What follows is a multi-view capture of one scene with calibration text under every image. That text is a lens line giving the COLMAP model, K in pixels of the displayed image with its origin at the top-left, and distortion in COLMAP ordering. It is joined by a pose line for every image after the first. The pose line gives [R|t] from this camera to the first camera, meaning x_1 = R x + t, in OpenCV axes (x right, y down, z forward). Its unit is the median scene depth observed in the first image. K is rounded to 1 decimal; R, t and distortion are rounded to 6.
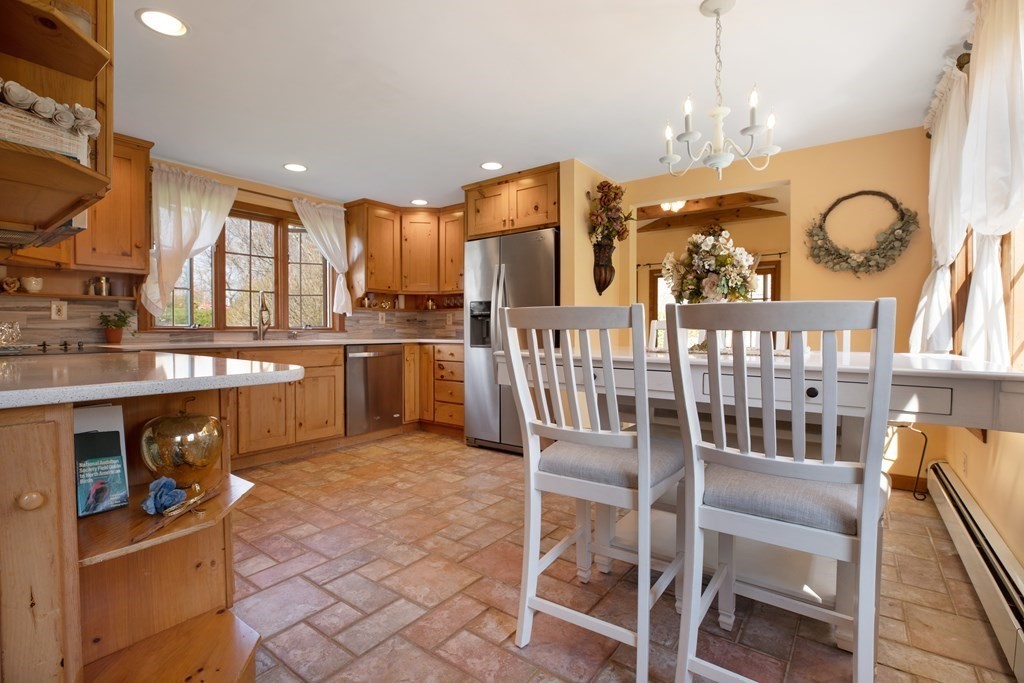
lens RADIAL K [[480.8, 0, 511.7], [0, 480.8, 337.1], [0, 0, 1]] dist [-0.033401, 0.000813]
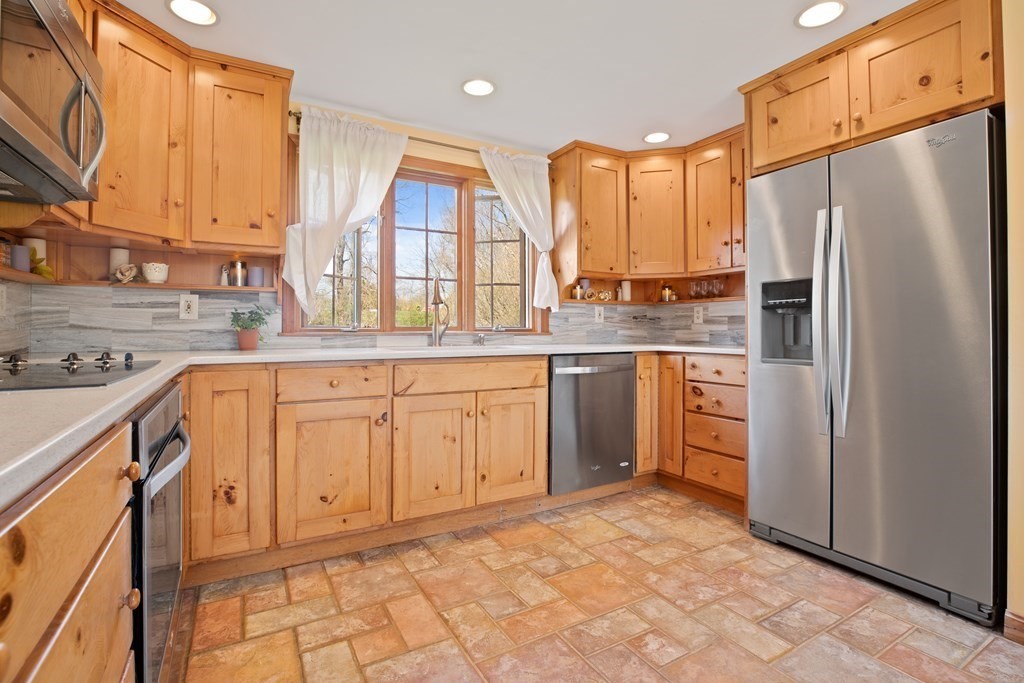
lens RADIAL K [[480.8, 0, 511.7], [0, 480.8, 337.1], [0, 0, 1]] dist [-0.033401, 0.000813]
pose [[0.917359, 0.004614, -0.398033, -0.130851], [-0.004819, 0.999988, 0.000484, -0.007612], [0.398031, 0.001474, 0.917371, 0.367734]]
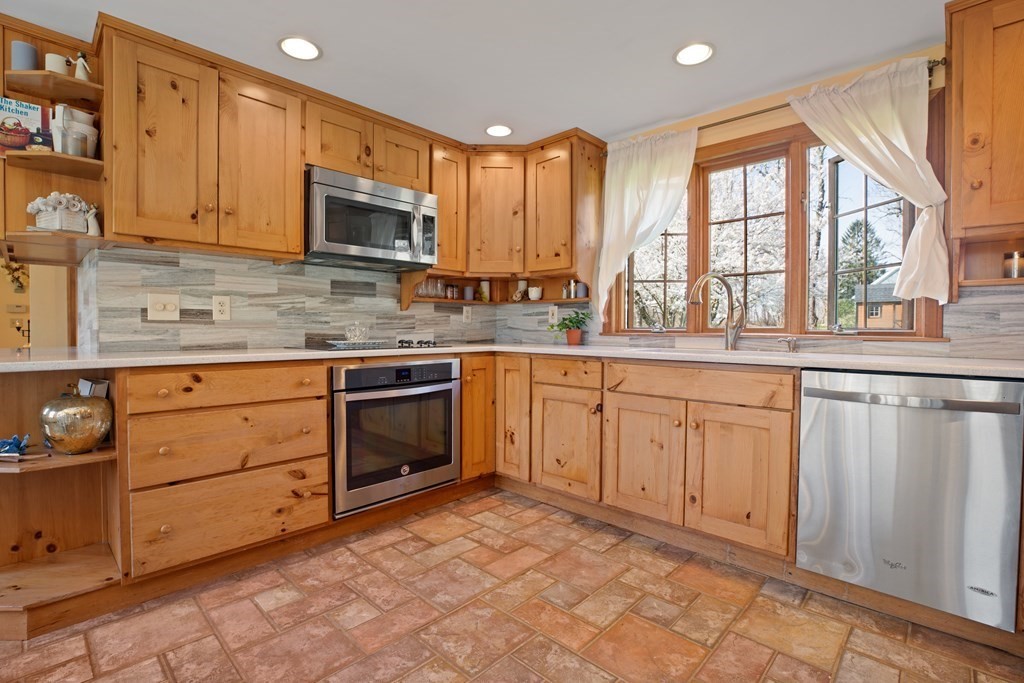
lens RADIAL K [[456.4, 0, 494.8], [0, 456.4, 346.7], [0, 0, 1]] dist [-0.051493, 0.012452]
pose [[-0.125851, 0.035158, -0.991426, 0.105336], [-0.021474, 0.999041, 0.038154, -0.013148], [0.991817, 0.026092, -0.124976, 0.736145]]
